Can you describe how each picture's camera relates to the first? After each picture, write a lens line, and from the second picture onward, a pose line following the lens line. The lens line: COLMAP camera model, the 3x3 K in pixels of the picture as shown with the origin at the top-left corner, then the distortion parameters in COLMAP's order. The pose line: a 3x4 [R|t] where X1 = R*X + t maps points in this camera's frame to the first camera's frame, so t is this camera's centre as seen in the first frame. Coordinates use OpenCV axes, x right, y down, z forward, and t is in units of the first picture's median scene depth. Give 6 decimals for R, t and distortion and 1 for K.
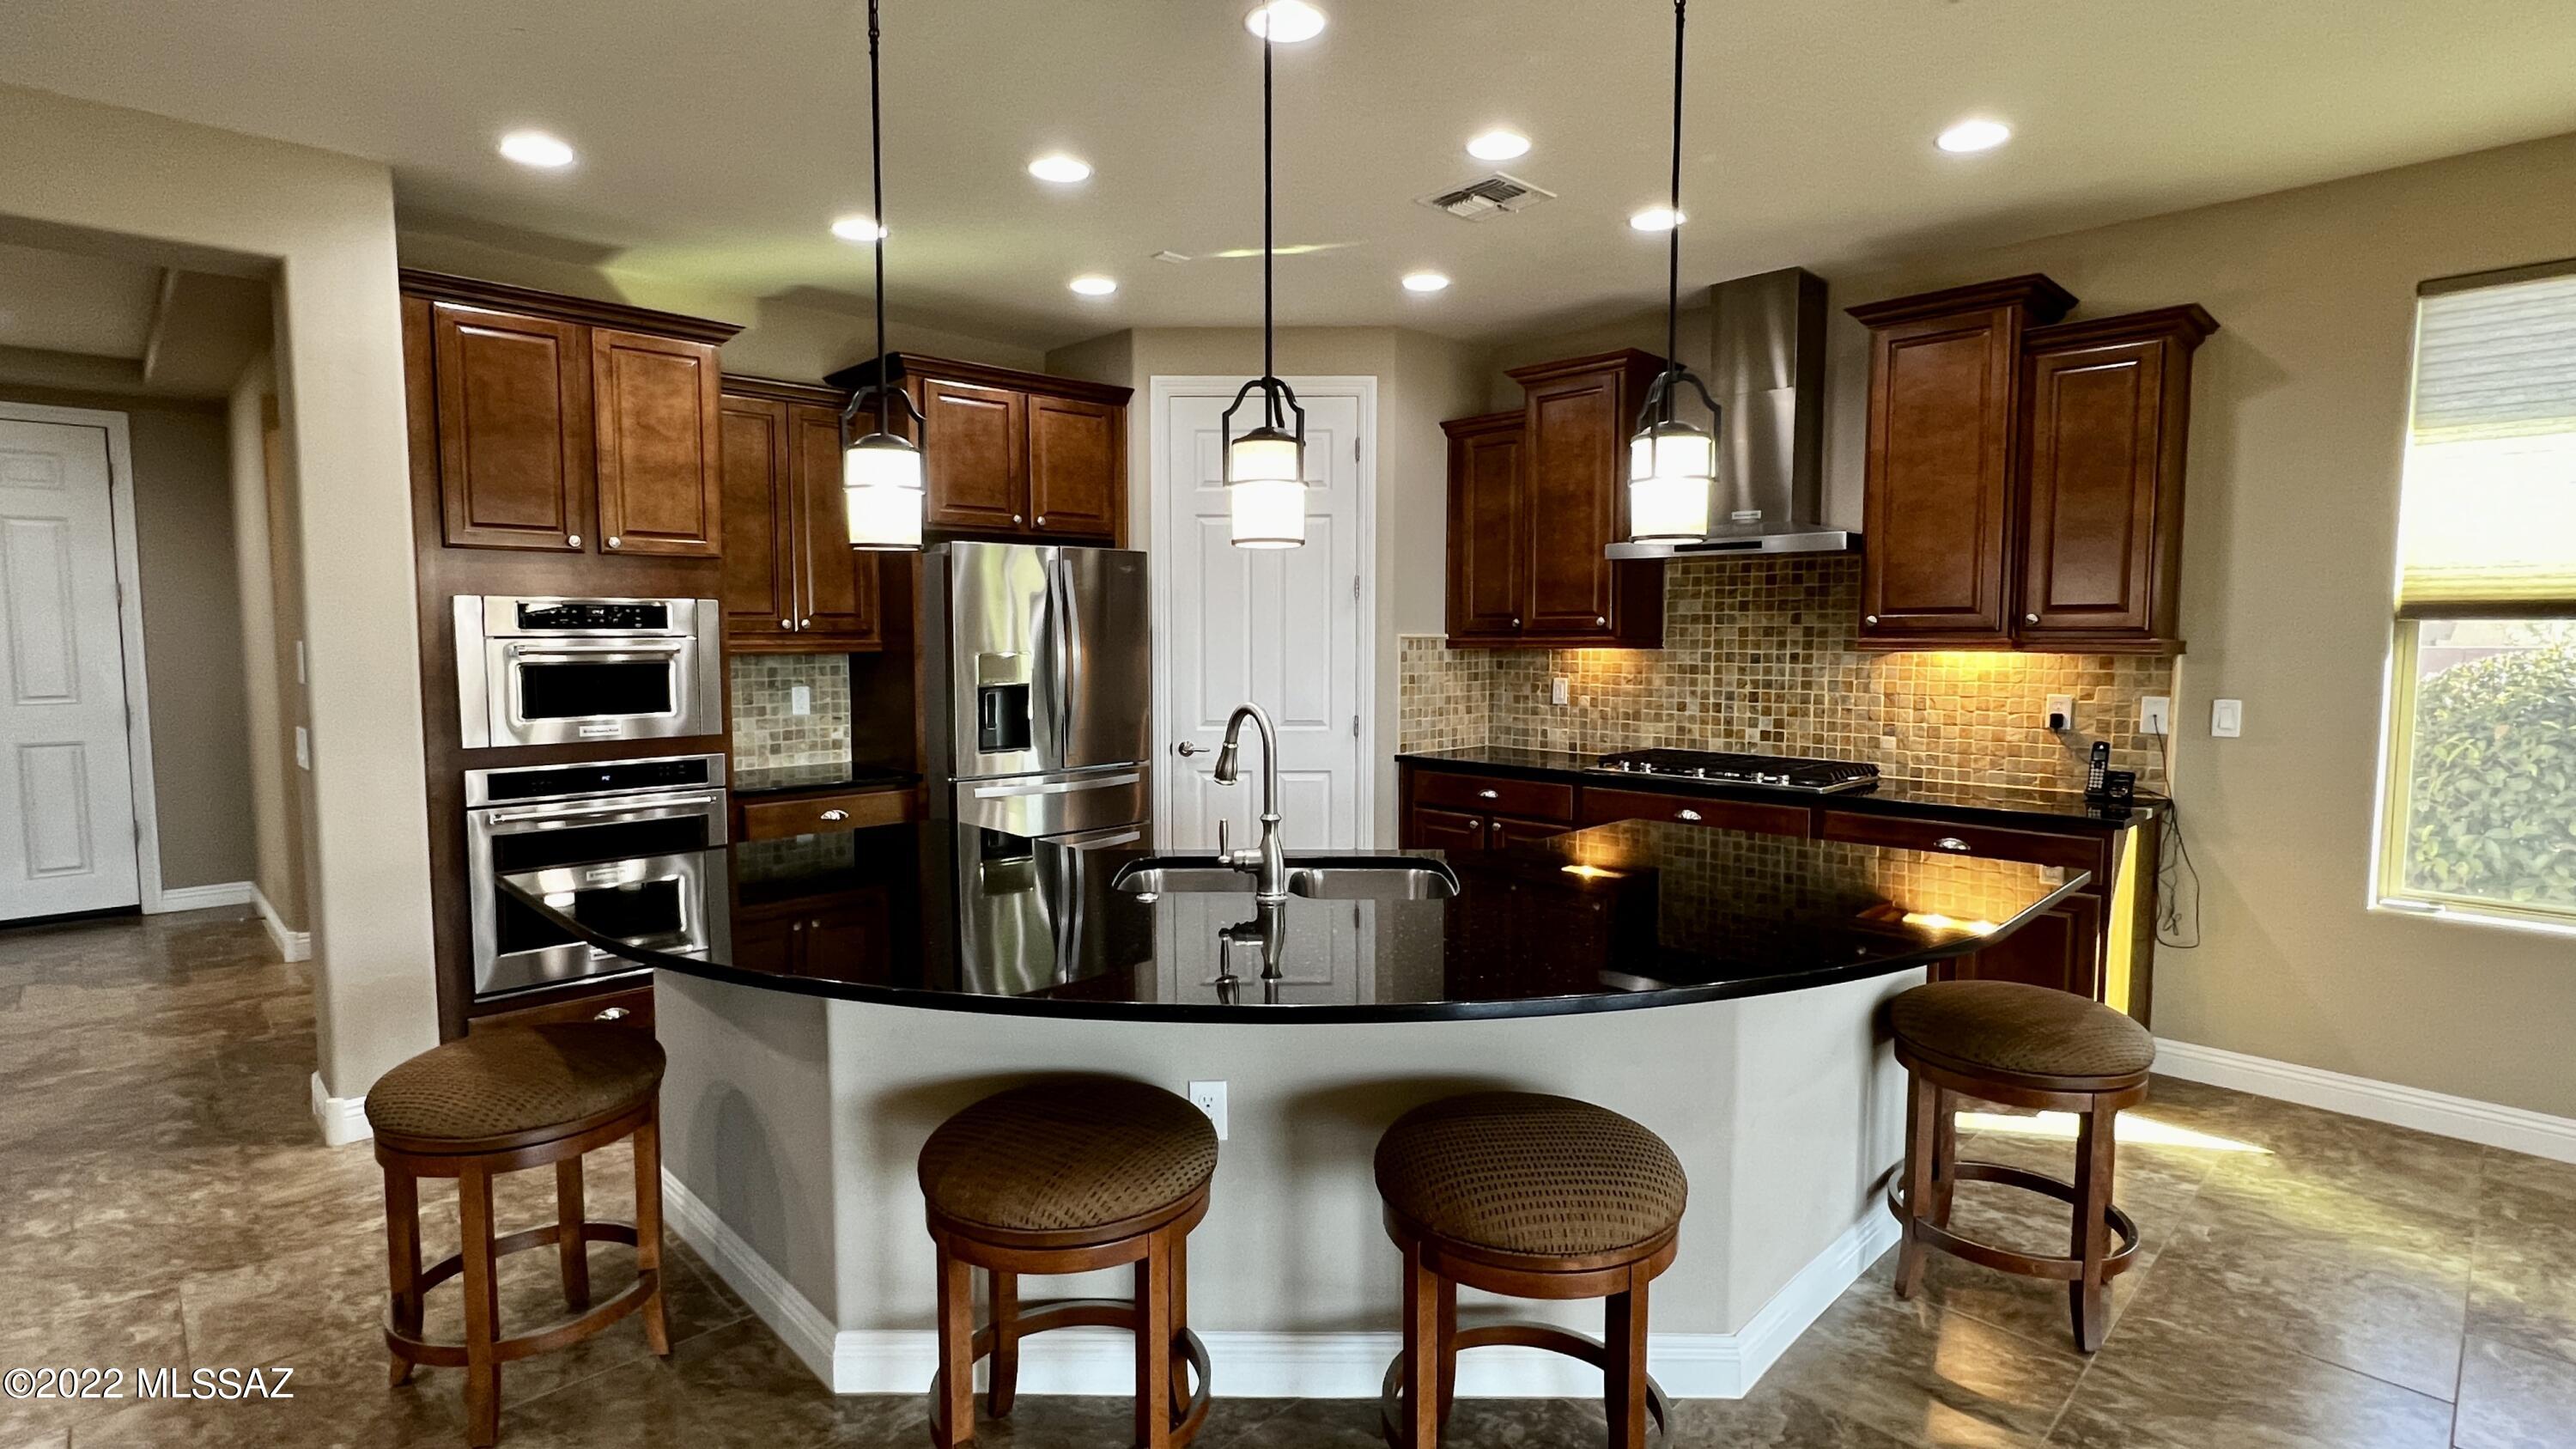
lens RADIAL K [[1233.4, 0, 1280.9], [0, 1233.4, 723.3], [0, 0, 1]] dist [0.000904, -0.000356]
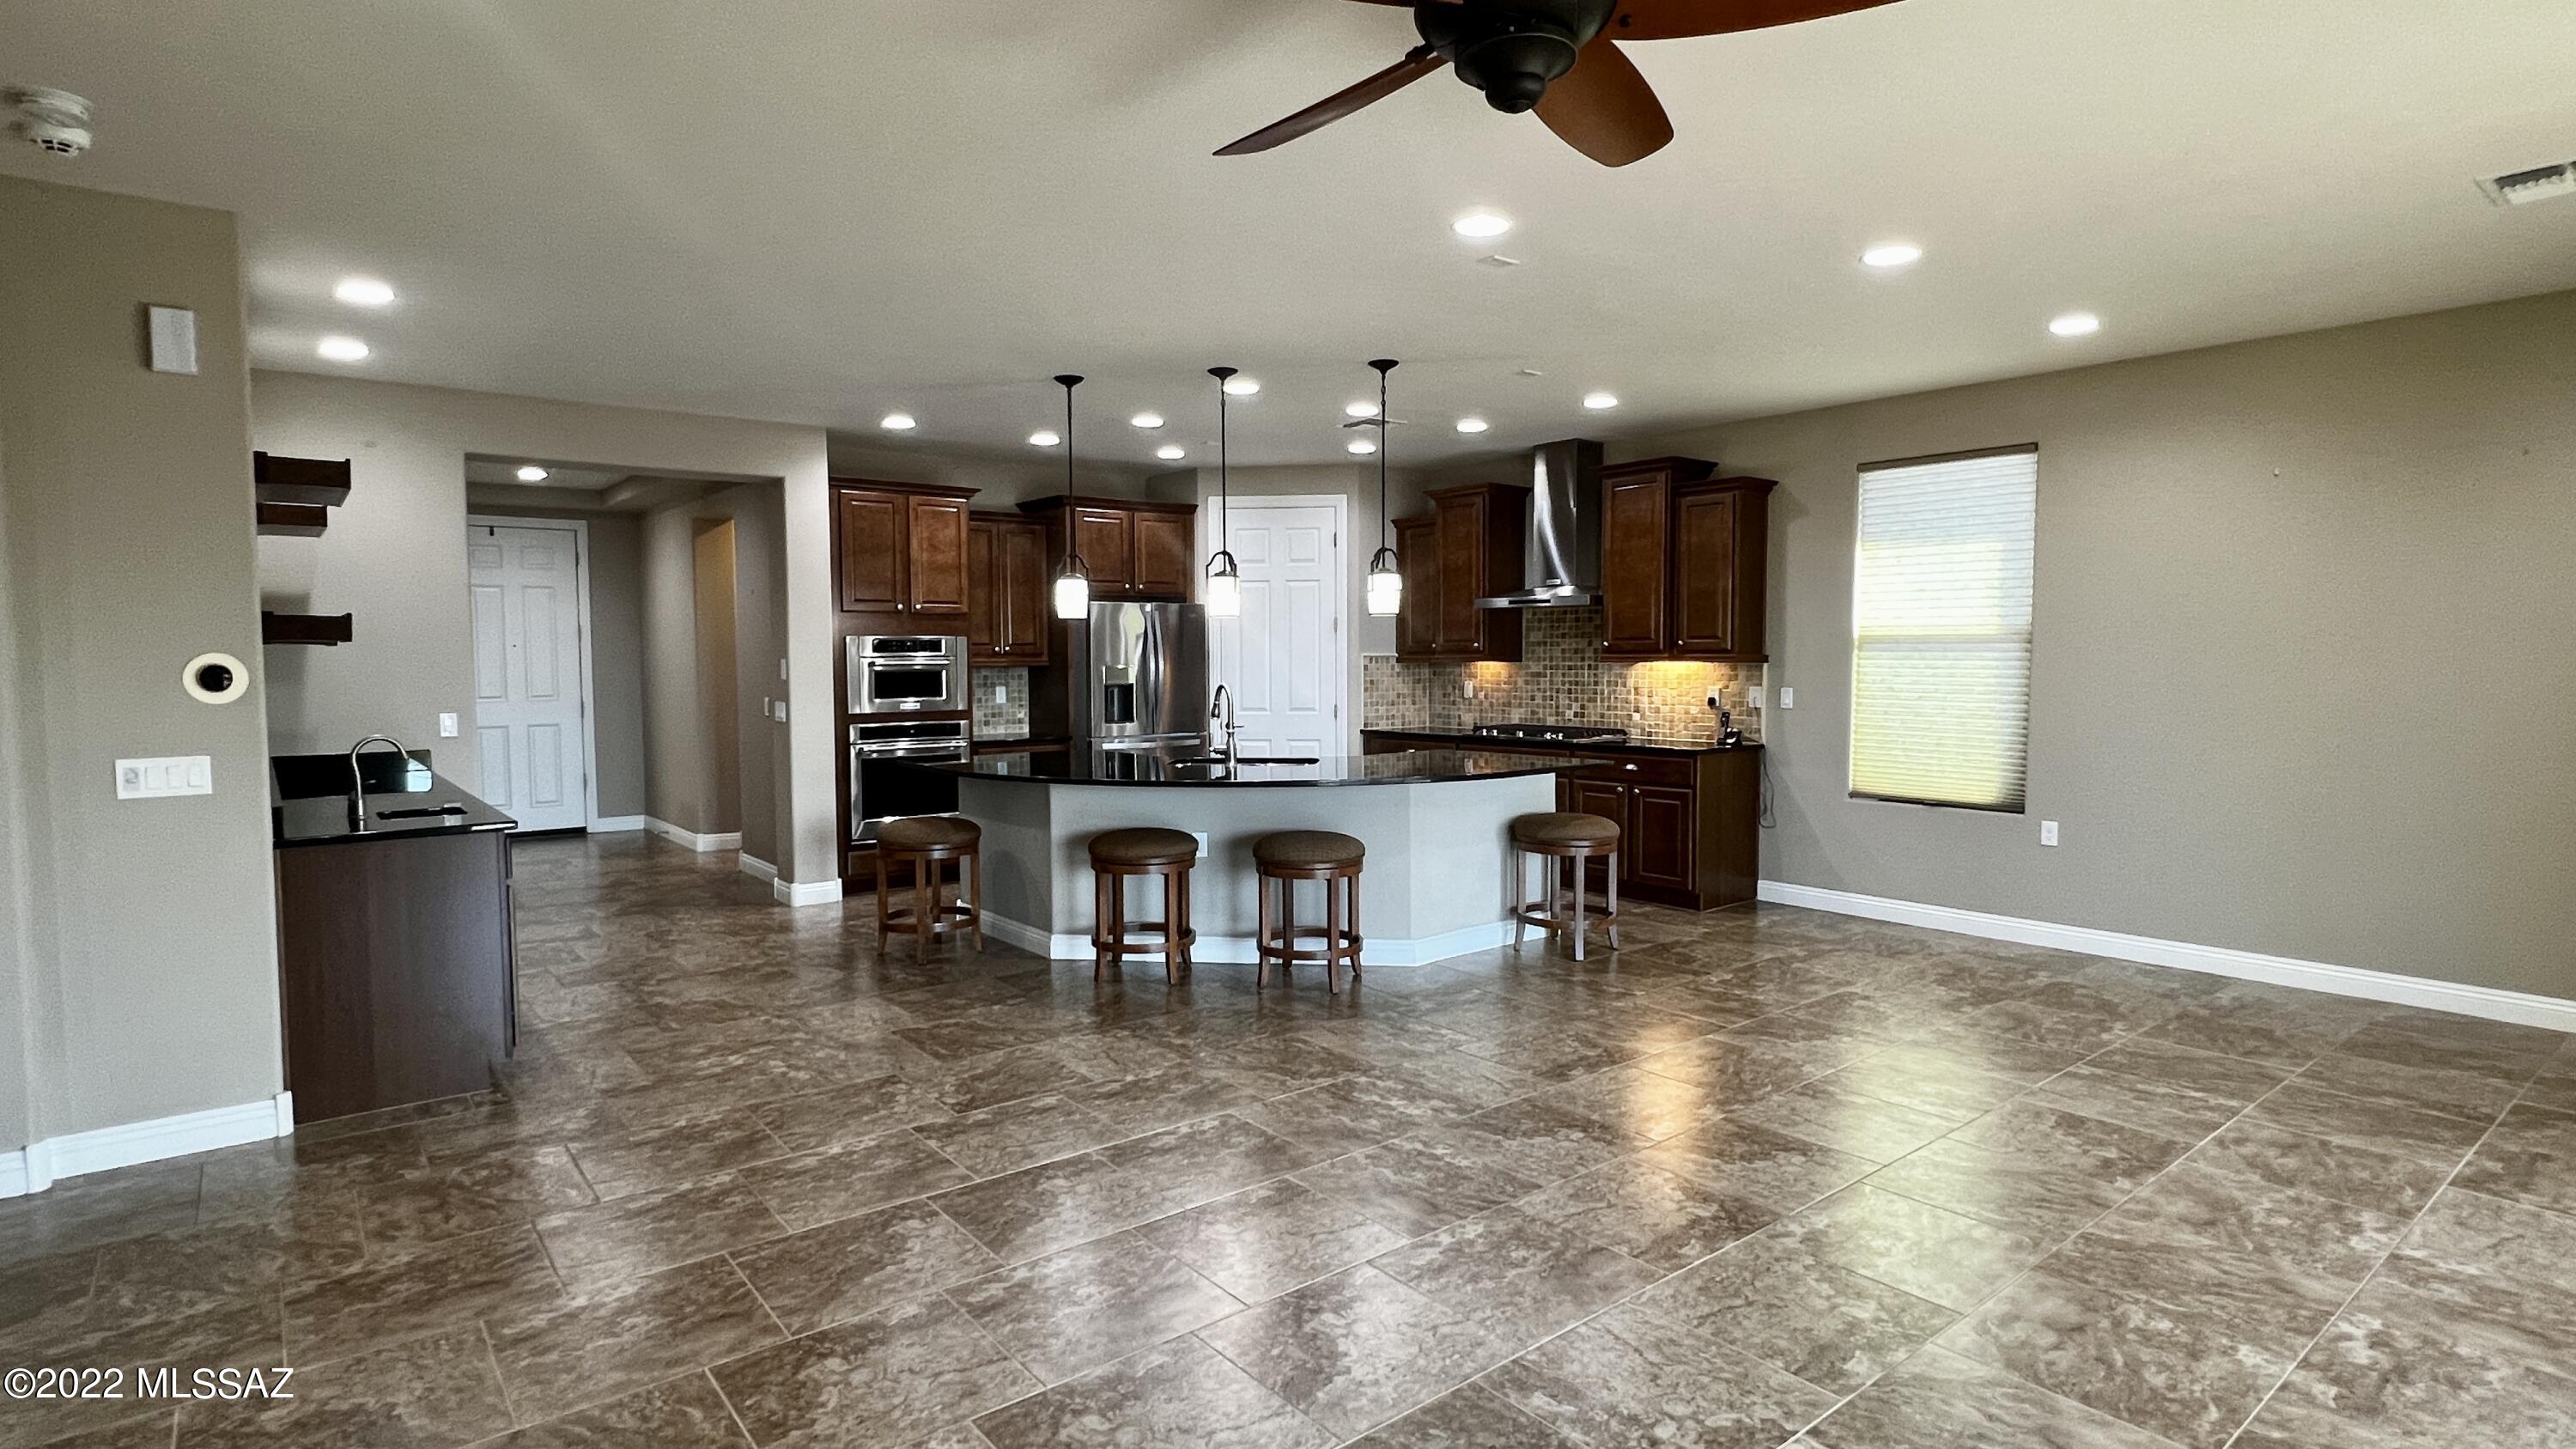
lens RADIAL K [[1284.7, 0, 1280.6], [0, 1284.7, 718.2], [0, 0, 1]] dist [0.001138, 0.000263]
pose [[0.995528, 0.000268, -0.094468, 0.163238], [-0.002523, 0.999715, -0.023757, 0.056395], [0.094435, 0.023889, 0.995244, -0.735984]]
